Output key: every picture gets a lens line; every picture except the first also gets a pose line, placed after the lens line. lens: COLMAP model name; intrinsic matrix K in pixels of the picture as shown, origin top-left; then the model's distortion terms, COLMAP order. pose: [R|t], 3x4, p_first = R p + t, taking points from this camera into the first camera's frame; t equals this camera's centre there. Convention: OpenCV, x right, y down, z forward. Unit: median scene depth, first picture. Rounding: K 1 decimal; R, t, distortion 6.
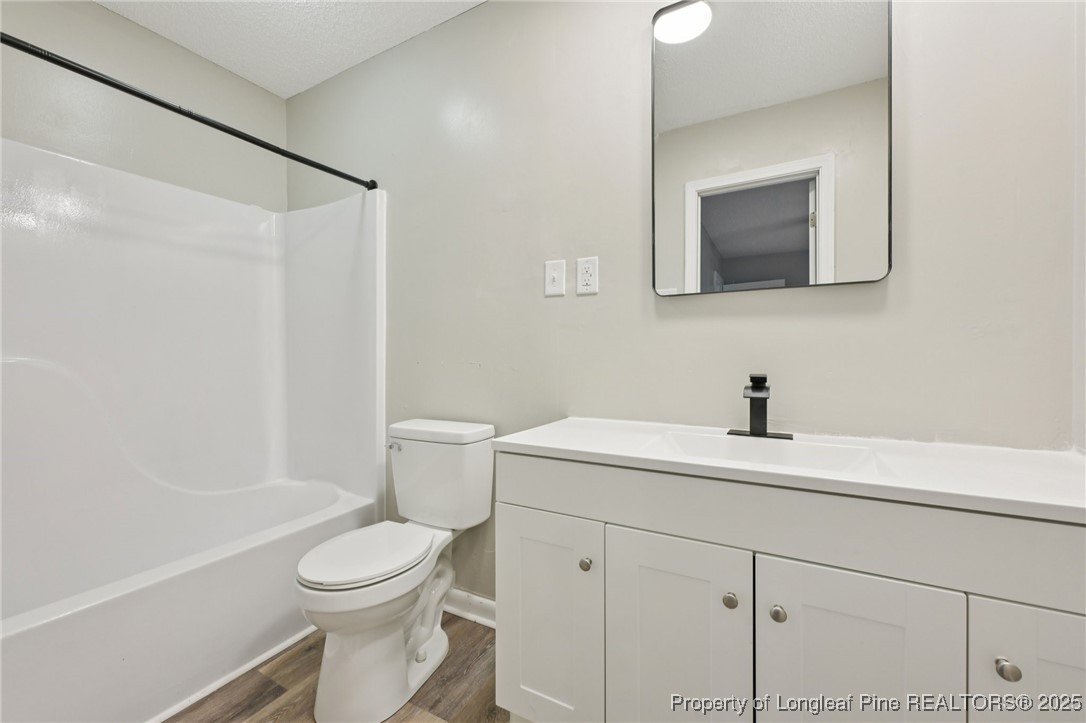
lens RADIAL K [[432.9, 0, 541.6], [0, 432.9, 358.4], [0, 0, 1]] dist [-0.002263, 0.000669]
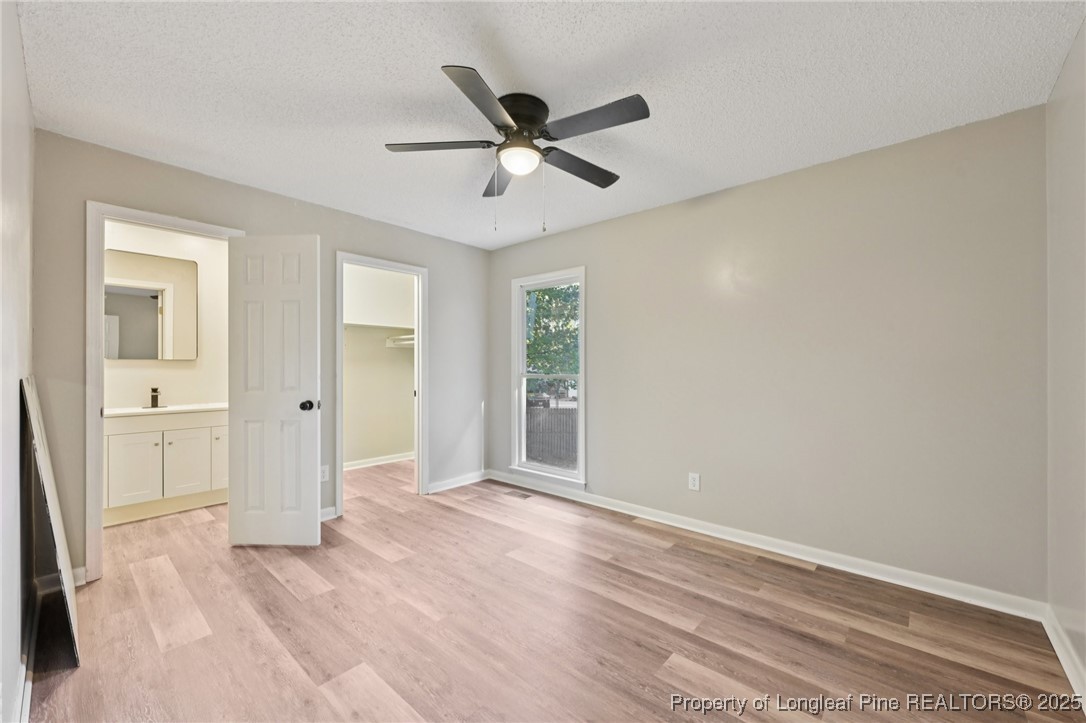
lens RADIAL K [[432.9, 0, 543.7], [0, 432.9, 363.6], [0, 0, 1]] dist [-0.002263, 0.000669]
pose [[0.224355, 0.004655, 0.974496, -1.918425], [0.003009, 0.999981, -0.005469, -0.111335], [-0.974503, 0.004160, 0.224337, -2.446645]]
